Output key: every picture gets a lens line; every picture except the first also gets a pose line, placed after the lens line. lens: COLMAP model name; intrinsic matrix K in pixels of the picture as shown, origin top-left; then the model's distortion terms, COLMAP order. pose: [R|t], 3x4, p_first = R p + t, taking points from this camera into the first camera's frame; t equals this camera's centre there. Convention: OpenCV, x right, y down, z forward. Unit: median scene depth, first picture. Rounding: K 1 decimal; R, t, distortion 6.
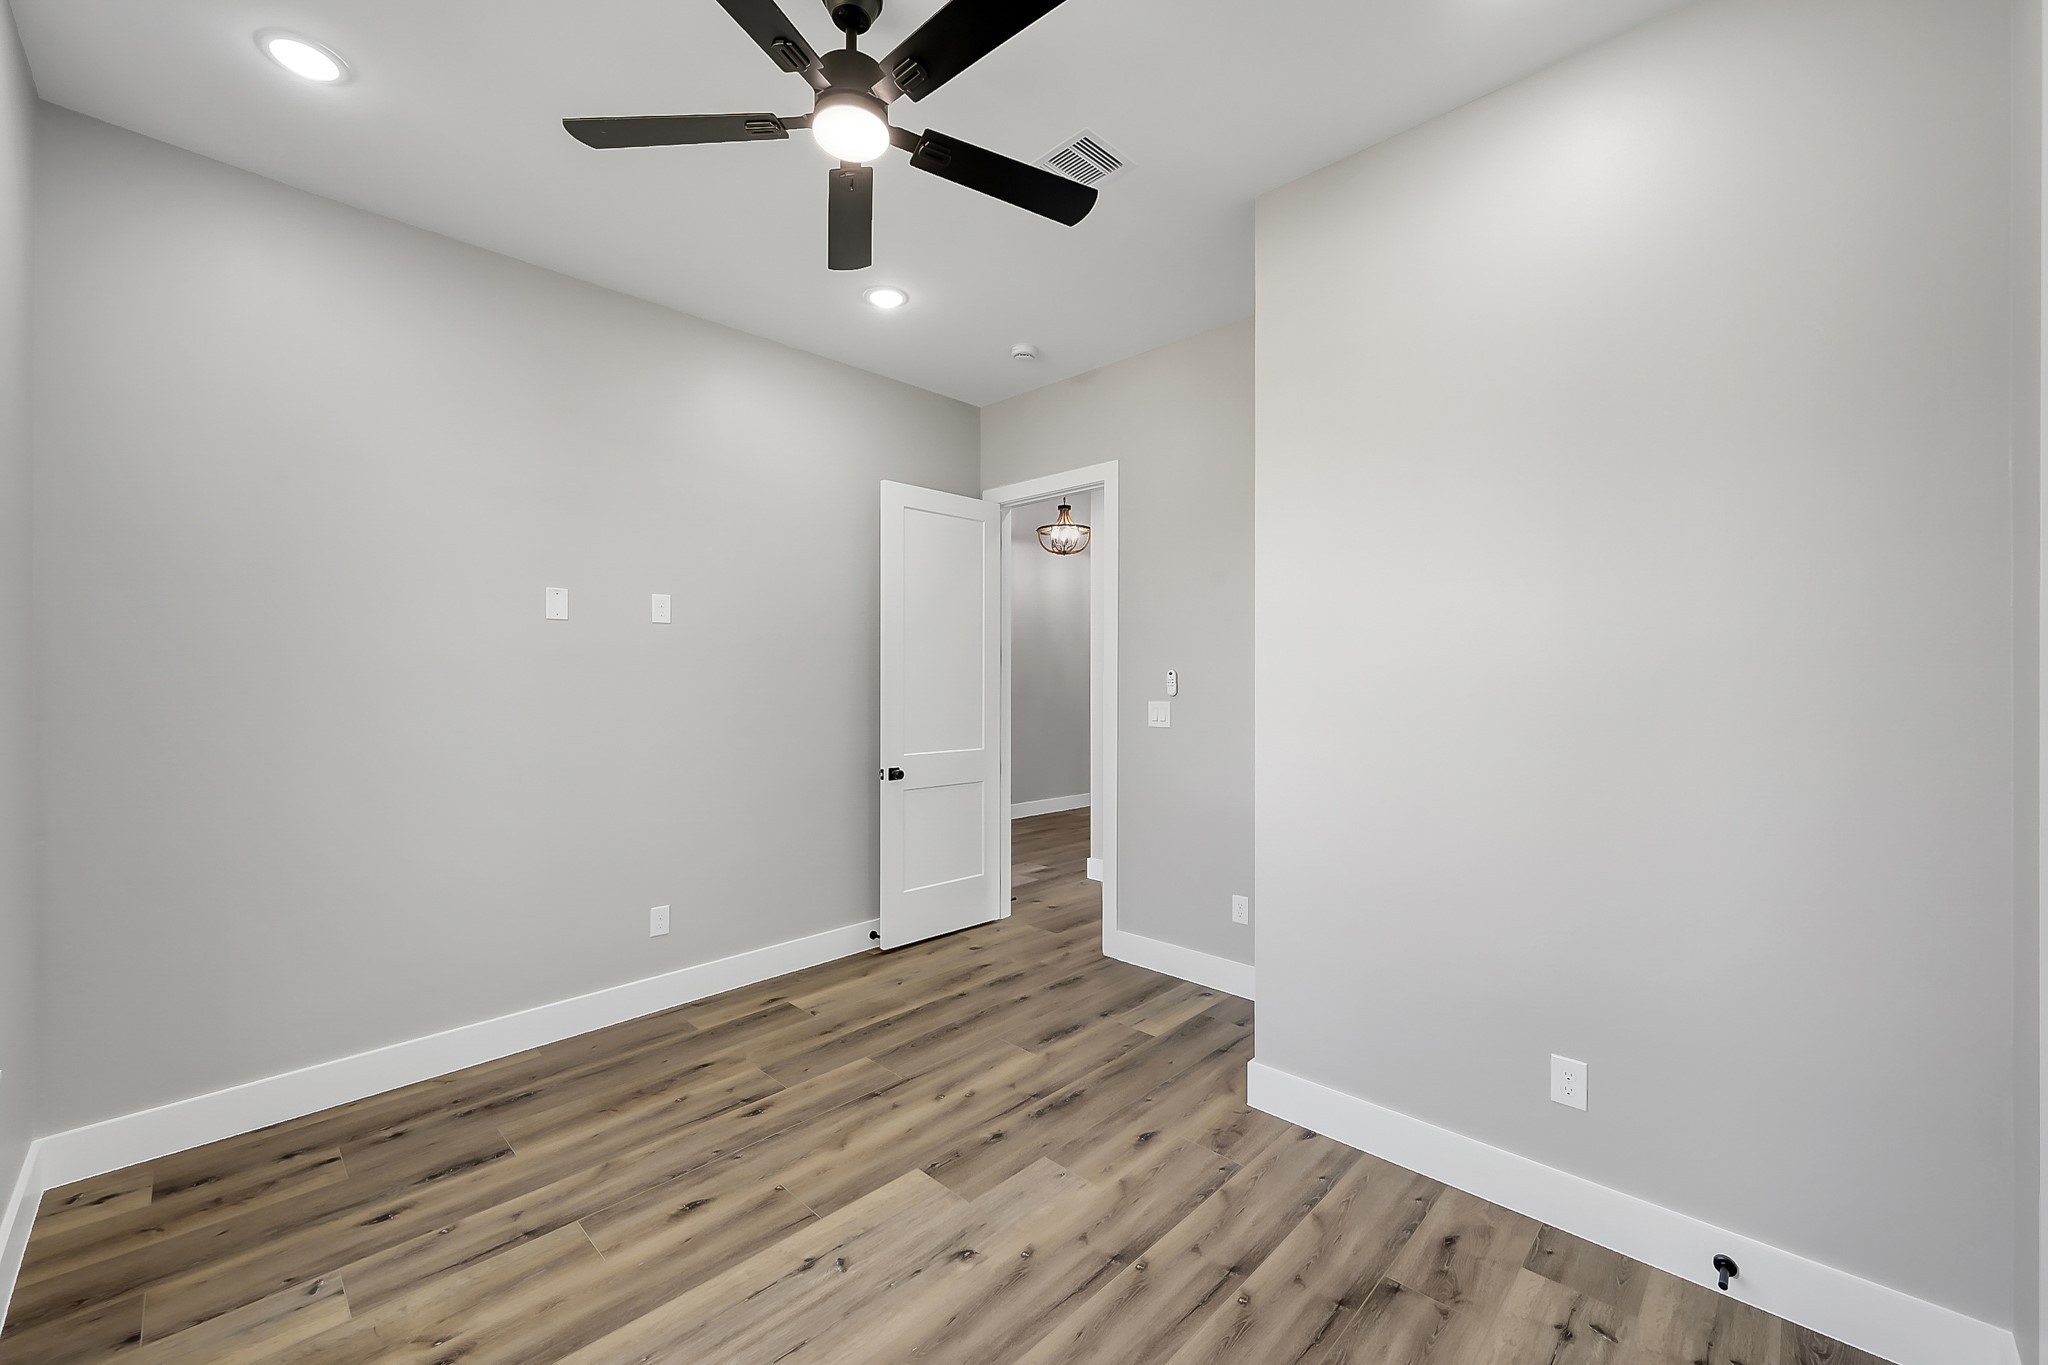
lens RADIAL K [[809.8, 0, 1022.3], [0, 809.8, 681.4], [0, 0, 1]] dist [0.002303, -0.001630]
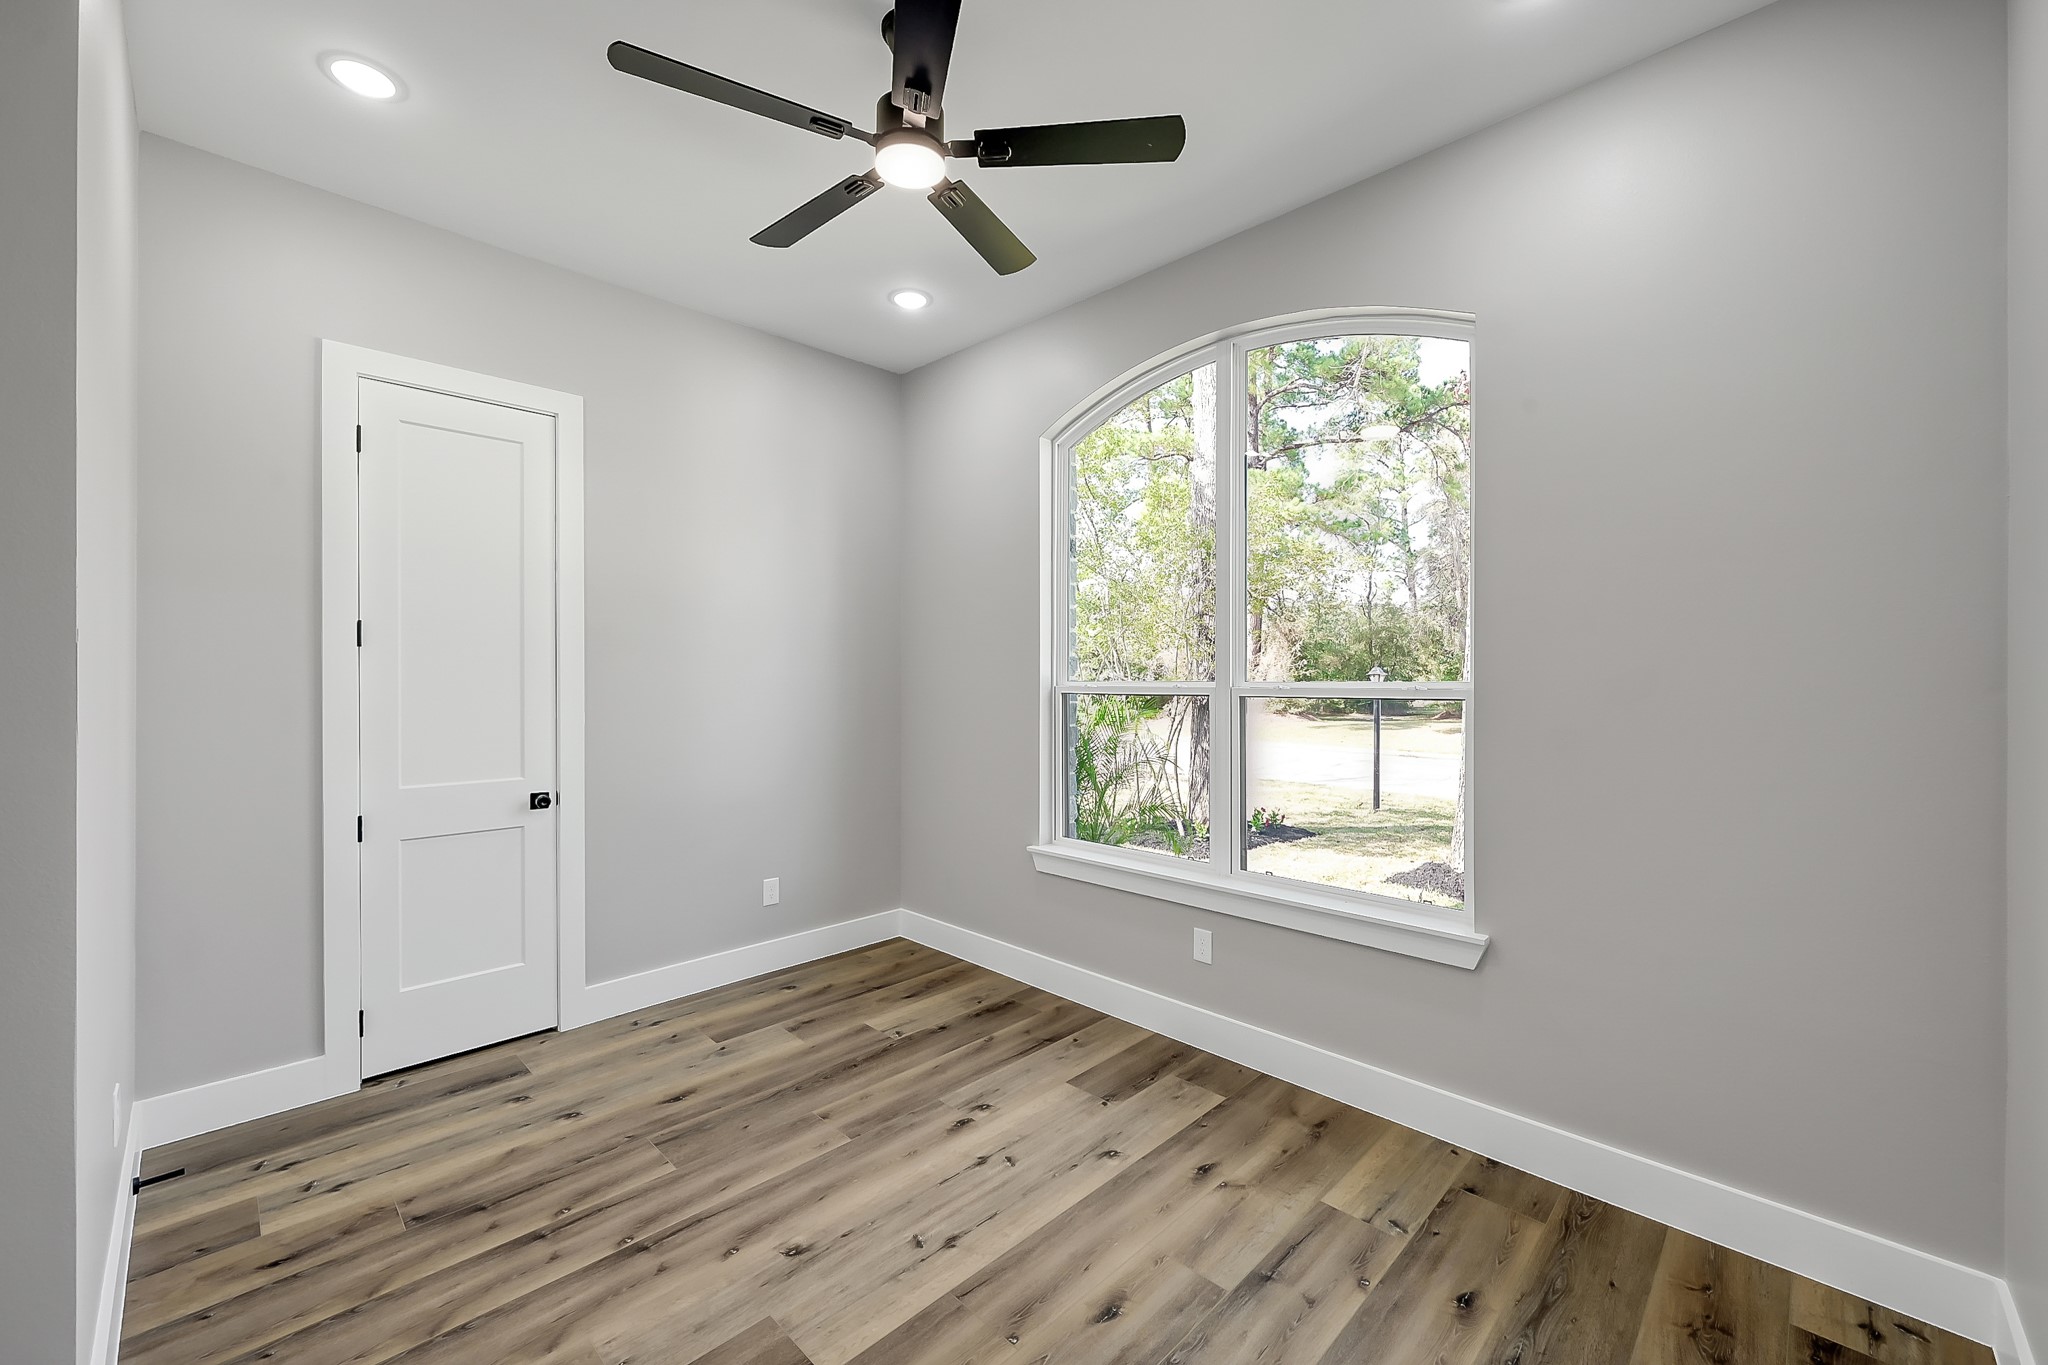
lens RADIAL K [[809.8, 0, 1025.9], [0, 809.8, 681.1], [0, 0, 1]] dist [0.002303, -0.001630]
pose [[-0.999989, -0.000817, 0.004568, -0.355601], [-0.000795, 0.999989, 0.004672, 0.008519], [-0.004572, 0.004668, -0.999979, 1.980819]]
